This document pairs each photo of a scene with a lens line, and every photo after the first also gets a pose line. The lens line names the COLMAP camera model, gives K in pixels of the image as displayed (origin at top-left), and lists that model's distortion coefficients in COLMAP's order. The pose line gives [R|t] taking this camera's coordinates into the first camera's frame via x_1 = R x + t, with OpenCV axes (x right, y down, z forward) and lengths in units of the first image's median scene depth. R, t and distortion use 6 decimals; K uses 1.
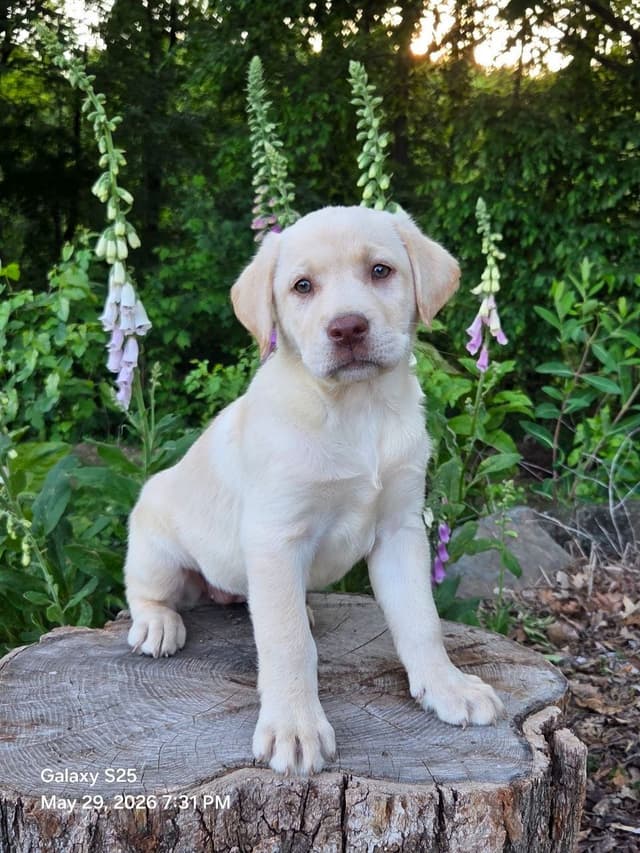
lens RADIAL K [[1114.0, 0, 319.7], [0, 1114.0, 454.1], [0, 0, 1]] dist [0.039208, 0.003434]
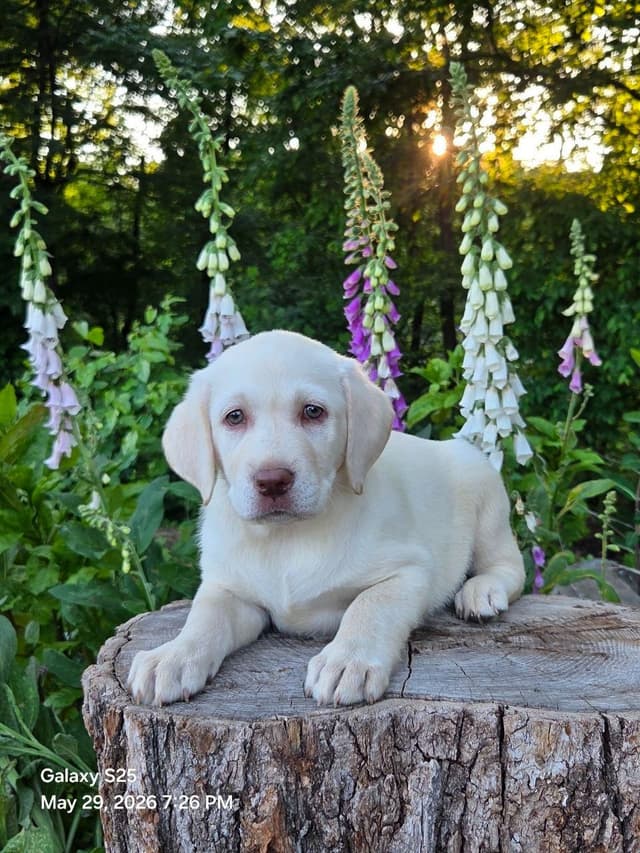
lens RADIAL K [[1106.0, 0, 271.0], [0, 1106.0, 399.0], [0, 0, 1]] dist [0.041735, -0.030846]
pose [[0.996712, -0.018633, -0.078858, -0.063765], [0.007038, 0.989431, -0.144831, 0.111856], [0.080723, 0.143799, 0.986309, 0.003243]]
